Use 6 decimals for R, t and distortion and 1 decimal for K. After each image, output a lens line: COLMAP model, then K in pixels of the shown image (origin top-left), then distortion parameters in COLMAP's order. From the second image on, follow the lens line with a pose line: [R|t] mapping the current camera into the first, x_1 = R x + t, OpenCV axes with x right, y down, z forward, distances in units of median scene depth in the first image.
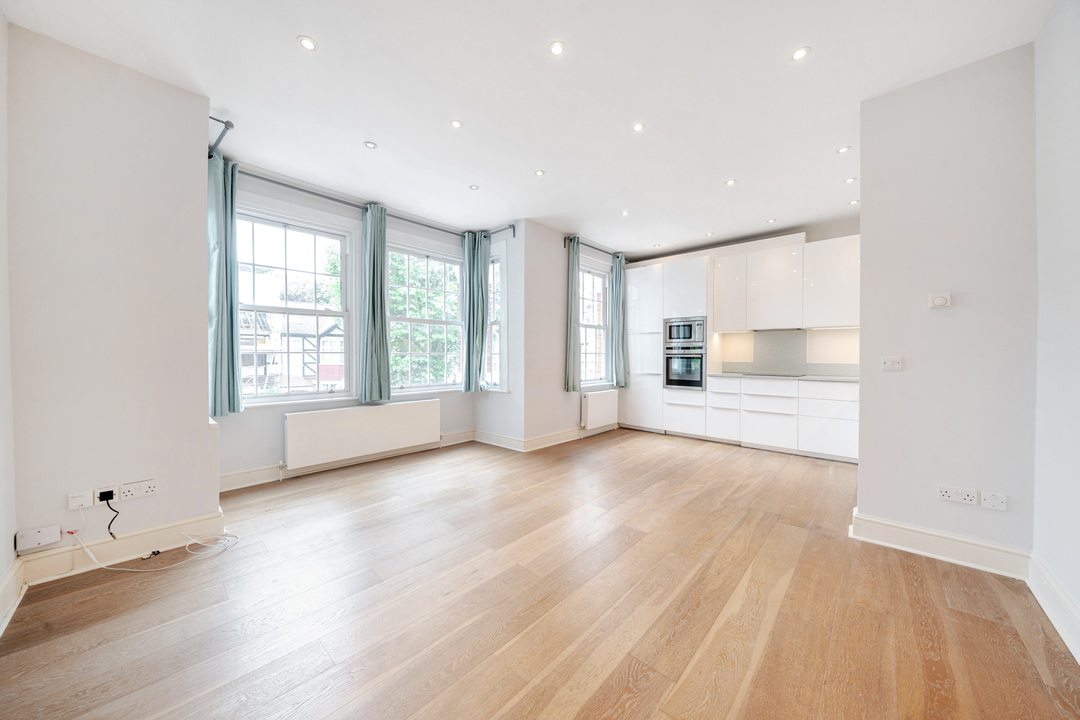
lens RADIAL K [[374.9, 0, 541.0], [0, 374.9, 355.8], [0, 0, 1]] dist [-0.005972, 0.000071]
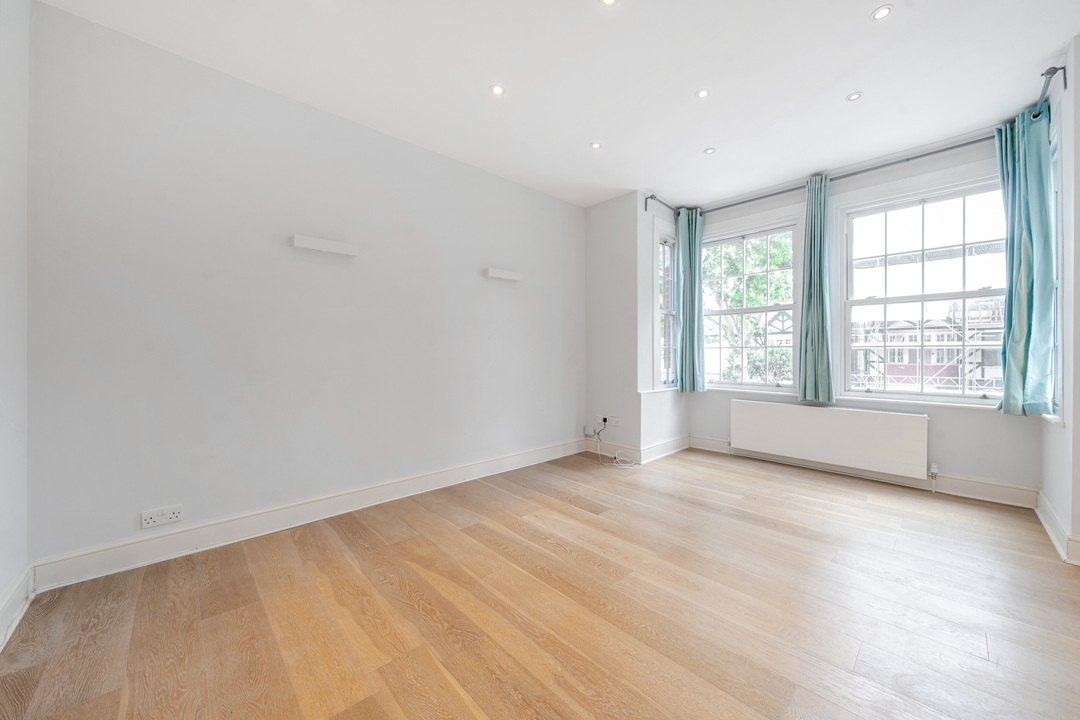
lens RADIAL K [[374.9, 0, 567.1], [0, 374.9, 354.6], [0, 0, 1]] dist [-0.005972, 0.000071]
pose [[-0.022267, 0.003050, -0.999747, 0.521274], [-0.002930, 0.999991, 0.003116, 0.012683], [0.999748, 0.002998, -0.022258, 0.518839]]
